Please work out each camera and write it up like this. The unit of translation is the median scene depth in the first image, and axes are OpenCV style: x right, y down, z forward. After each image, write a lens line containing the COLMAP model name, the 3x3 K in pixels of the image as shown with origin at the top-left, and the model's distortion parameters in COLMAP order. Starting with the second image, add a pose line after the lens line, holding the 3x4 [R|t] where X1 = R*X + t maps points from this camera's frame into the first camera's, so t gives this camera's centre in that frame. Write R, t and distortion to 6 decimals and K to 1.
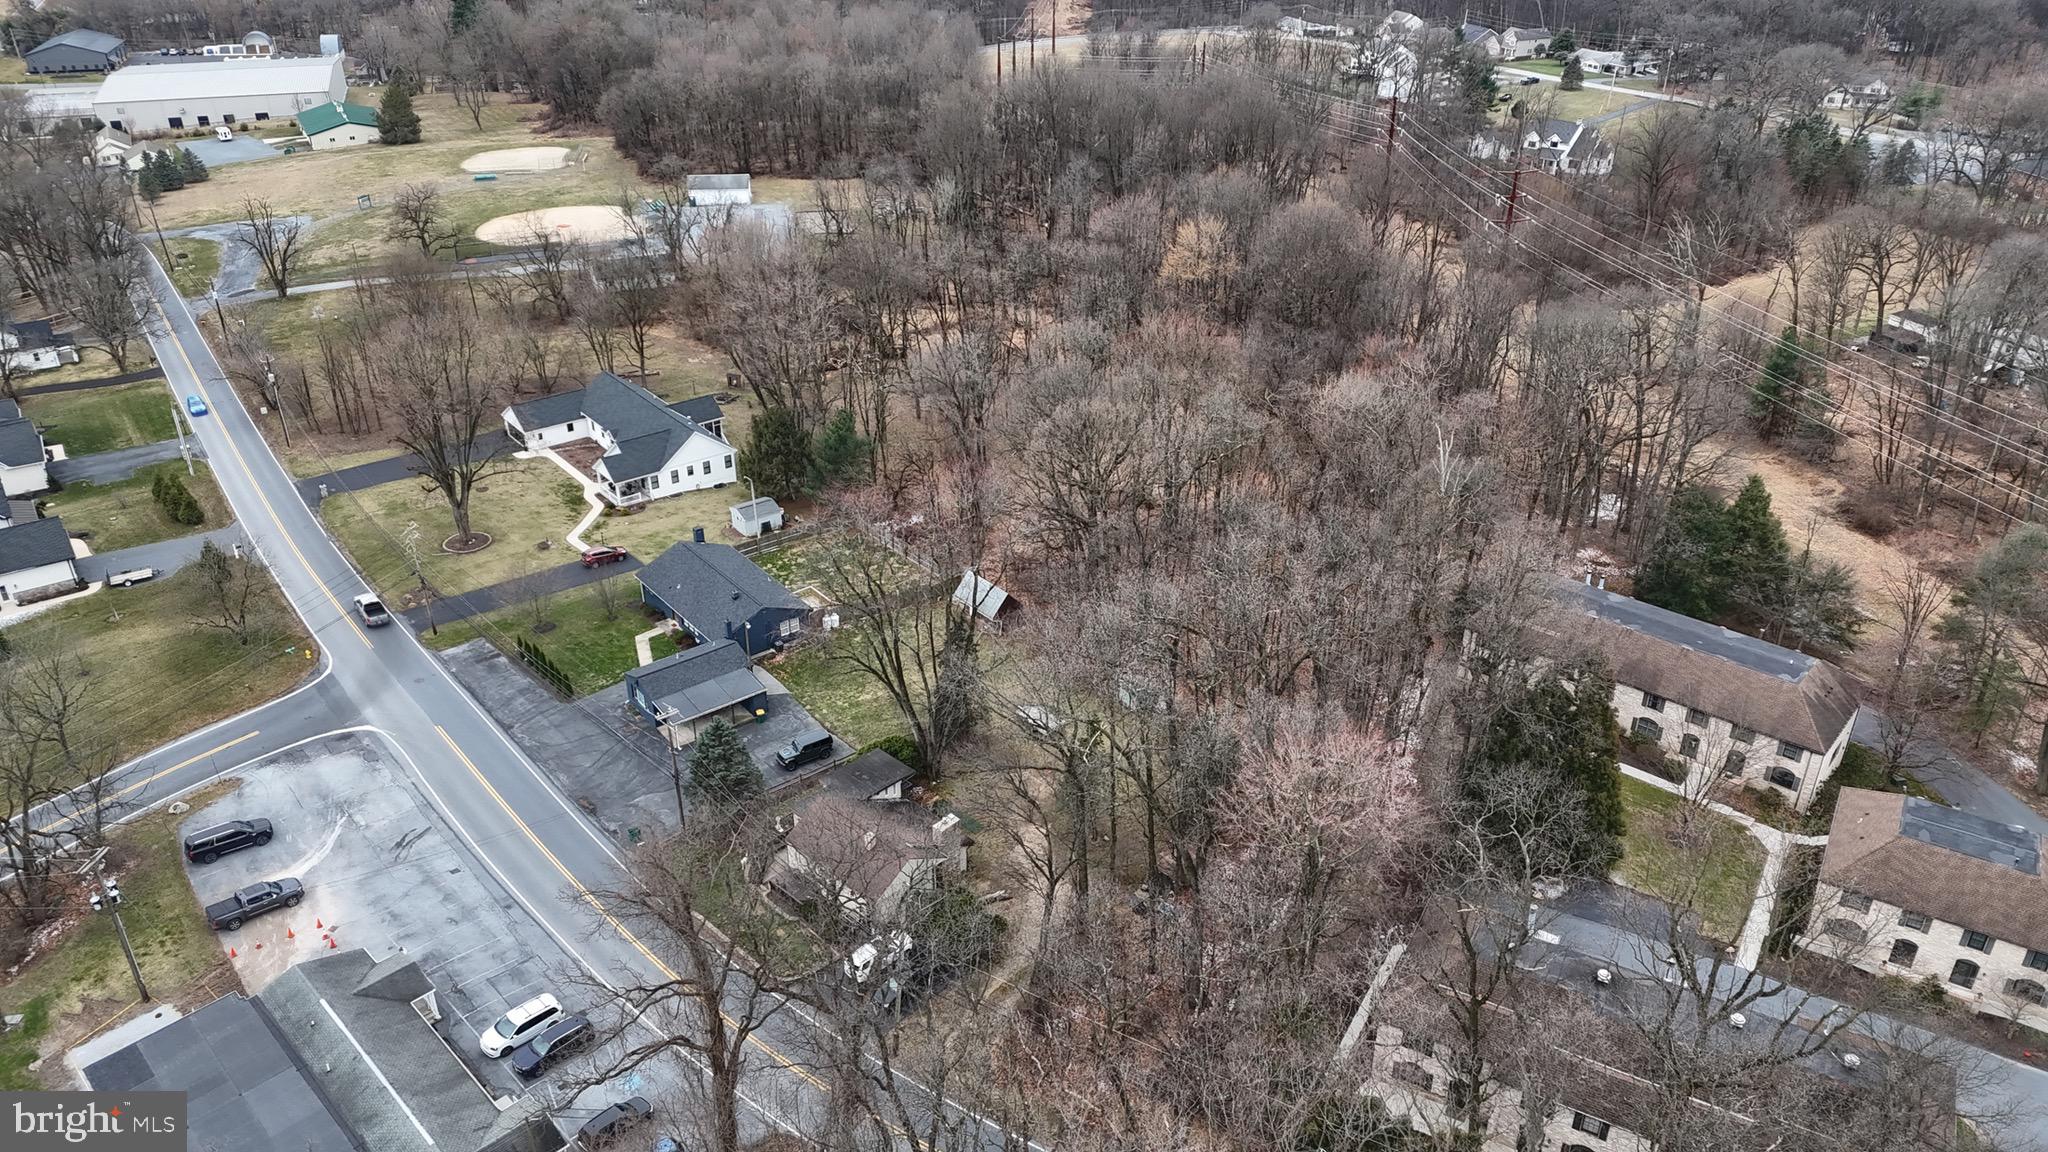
lens RADIAL K [[1508.4, 0, 1029.8], [0, 1508.4, 577.2], [0, 0, 1]] dist [0.085173, -0.076426]
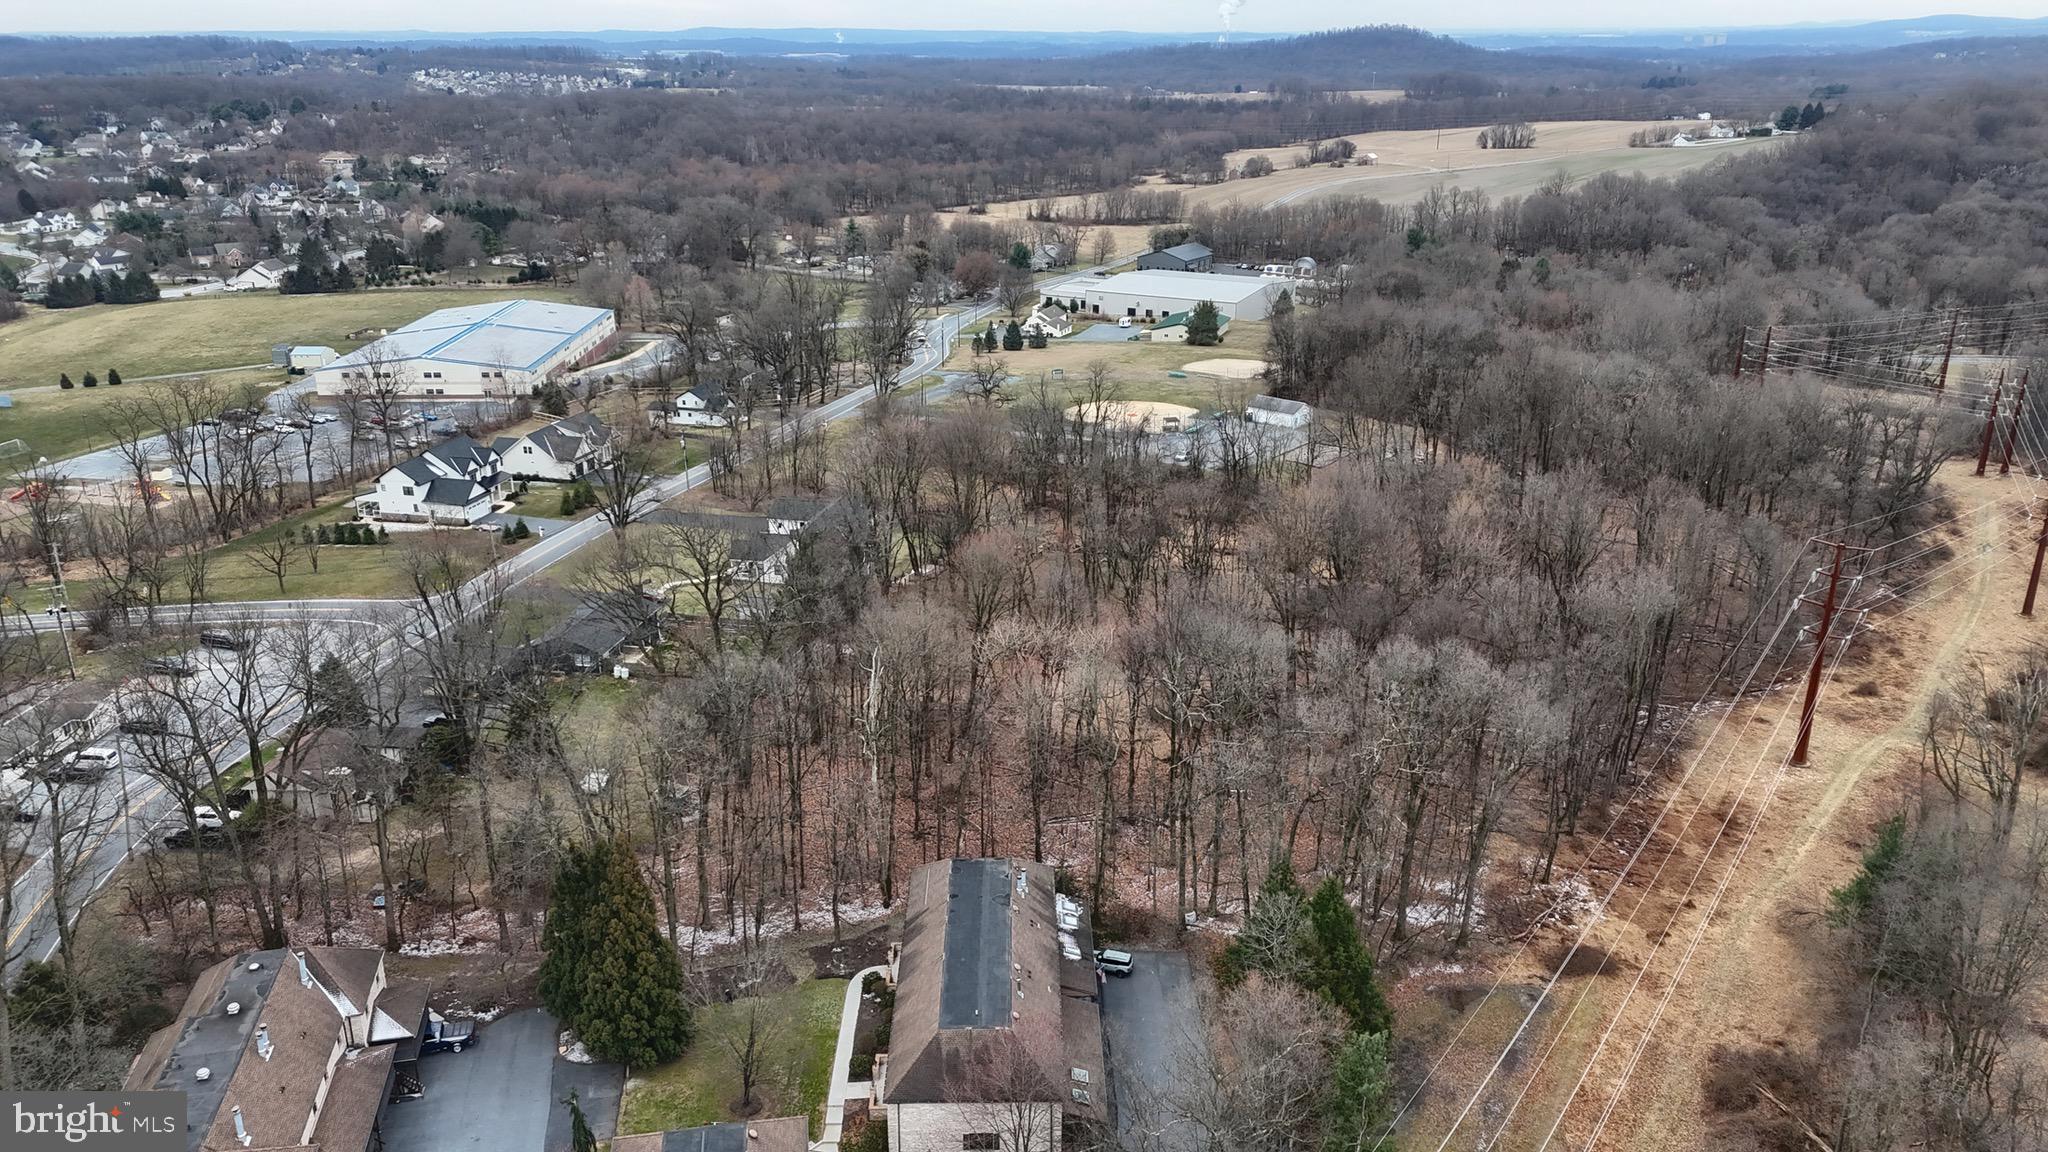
lens RADIAL K [[1508.4, 0, 1029.8], [0, 1508.4, 577.2], [0, 0, 1]] dist [0.085173, -0.076426]
pose [[0.648568, 0.256166, -0.716755, 0.823213], [-0.361861, 0.932215, 0.005735, -0.147531], [0.669639, 0.255646, 0.697301, 0.269894]]
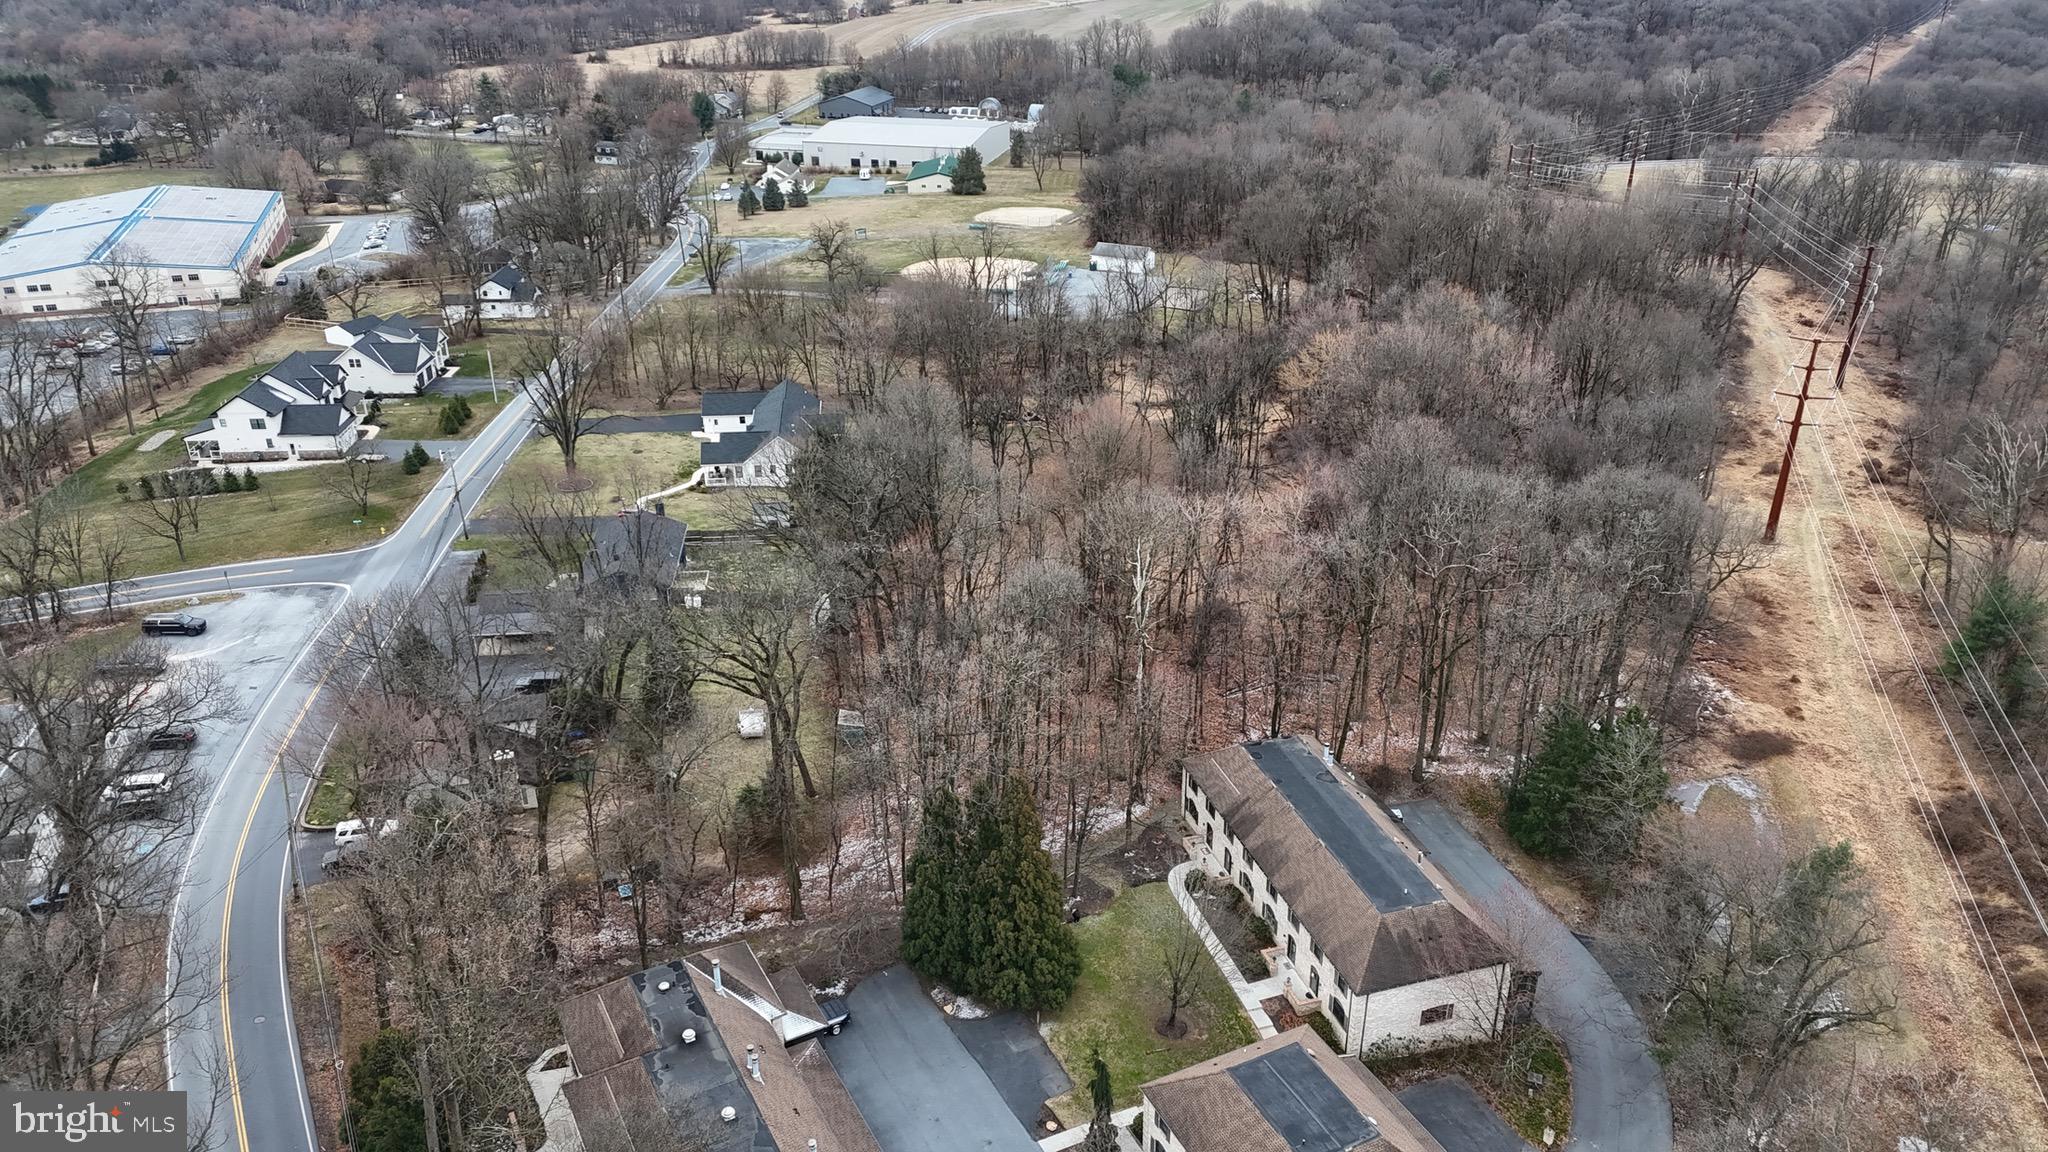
lens RADIAL K [[1508.4, 0, 1029.8], [0, 1508.4, 577.2], [0, 0, 1]] dist [0.085173, -0.076426]
pose [[0.843690, 0.226046, -0.486920, 0.531625], [-0.252601, 0.967503, 0.011465, -0.054839], [0.473688, 0.113323, 0.873371, 0.101052]]
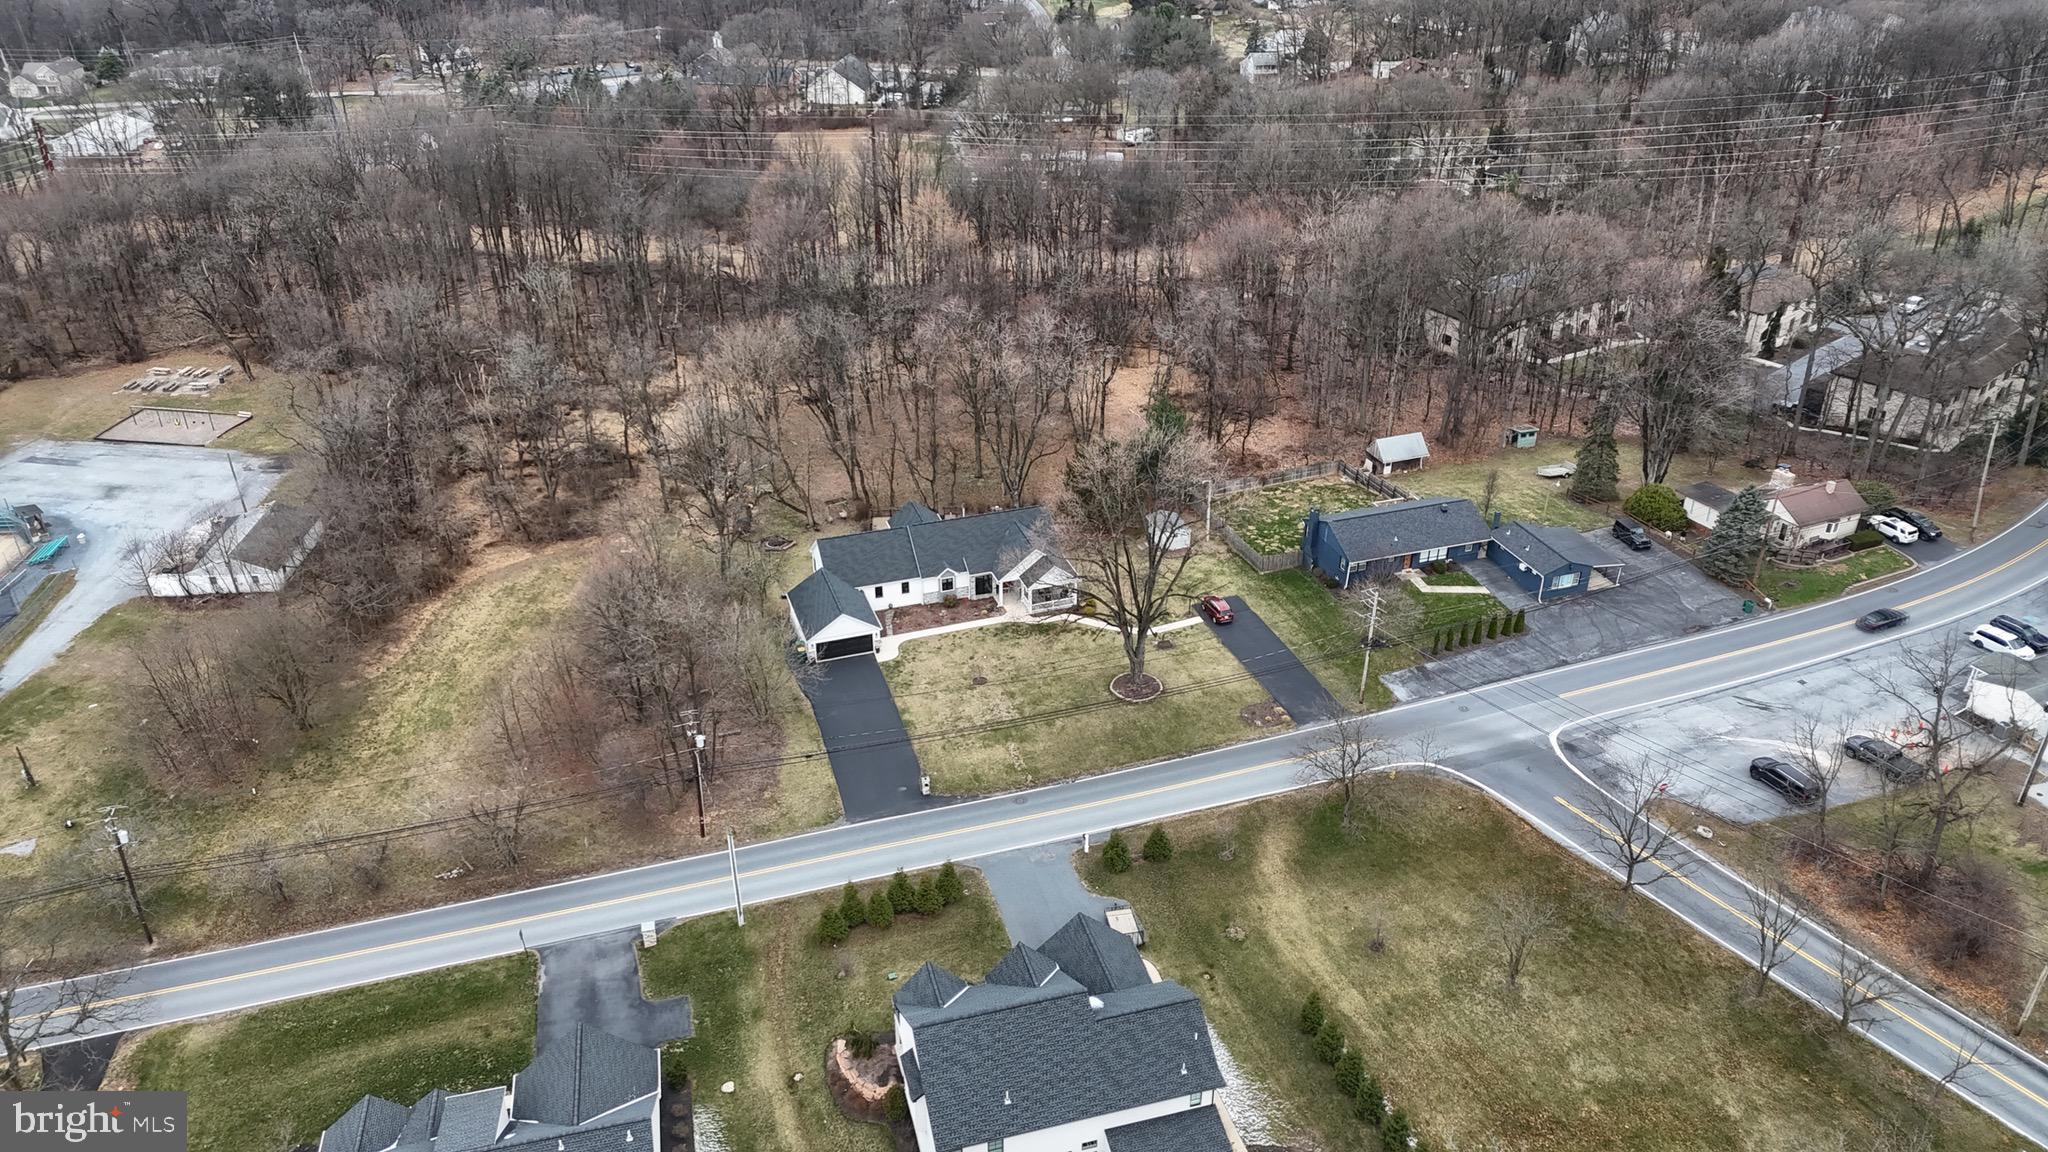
lens RADIAL K [[1508.4, 0, 1029.8], [0, 1508.4, 577.2], [0, 0, 1]] dist [0.085173, -0.076426]
pose [[0.325205, -0.454373, 0.829329, -1.001569], [0.460063, 0.842235, 0.281039, -0.320521], [-0.826187, 0.290148, 0.482939, 0.592012]]
